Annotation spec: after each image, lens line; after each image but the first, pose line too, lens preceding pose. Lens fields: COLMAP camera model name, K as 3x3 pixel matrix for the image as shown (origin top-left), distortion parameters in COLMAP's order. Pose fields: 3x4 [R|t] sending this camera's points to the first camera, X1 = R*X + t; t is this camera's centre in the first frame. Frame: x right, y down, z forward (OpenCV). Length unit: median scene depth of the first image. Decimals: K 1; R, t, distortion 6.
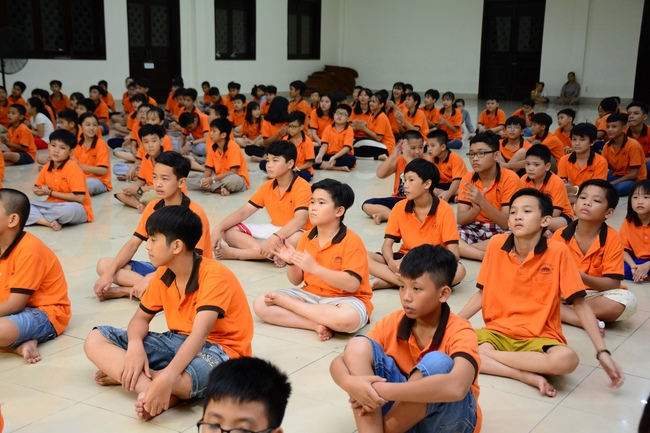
lens RADIAL K [[887.5, 0, 325.0], [0, 887.5, 216.5], [0, 0, 1]] dist [0.106883, 0.034587]
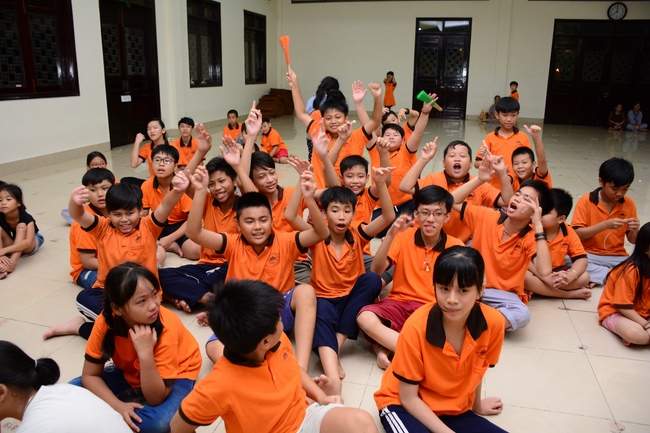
lens RADIAL K [[504.8, 0, 325.0], [0, 504.8, 216.5], [0, 0, 1]] dist [-0.138647, 0.083813]
pose [[0.954803, -0.086322, 0.284430, -0.147171], [0.058439, 0.992742, 0.105115, -0.088747], [-0.291439, -0.083742, 0.952917, 0.455982]]
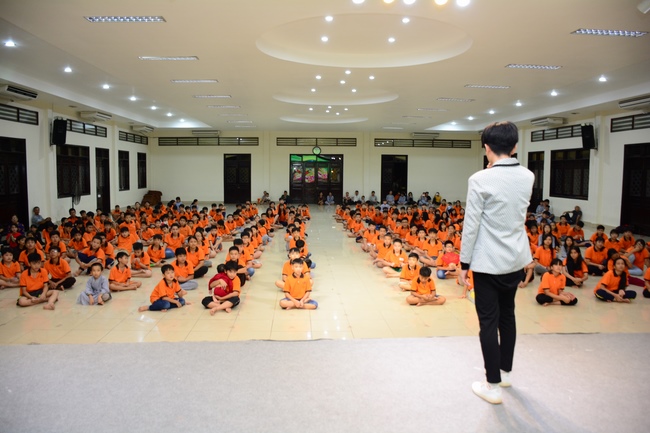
lens RADIAL K [[504.8, 0, 325.0], [0, 504.8, 216.5], [0, 0, 1]] dist [-0.138647, 0.083813]
pose [[0.811349, -0.062715, 0.581187, -0.403411], [0.114544, 0.992011, -0.052860, -0.003634], [-0.573229, 0.109460, 0.812051, -0.187522]]
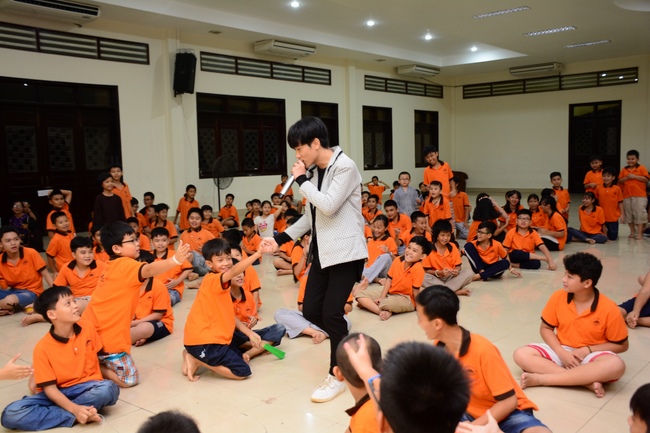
lens RADIAL K [[643.6, 0, 325.0], [0, 643.6, 216.5], [0, 0, 1]] dist [-0.007618, 0.011475]
pose [[0.990868, -0.029223, -0.131632, -0.057135], [0.016406, 0.995108, -0.097418, -0.017109], [0.133835, 0.094369, 0.986500, 0.066847]]
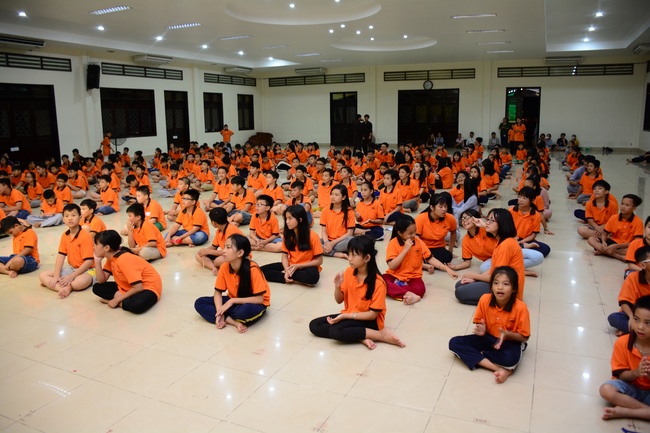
lens RADIAL K [[504.8, 0, 325.0], [0, 504.8, 216.5], [0, 0, 1]] dist [-0.138647, 0.083813]
pose [[0.989210, -0.058363, 0.134380, -0.013090], [0.057334, 0.998289, 0.011519, 0.024927], [-0.134822, -0.003690, 0.990863, -0.207523]]
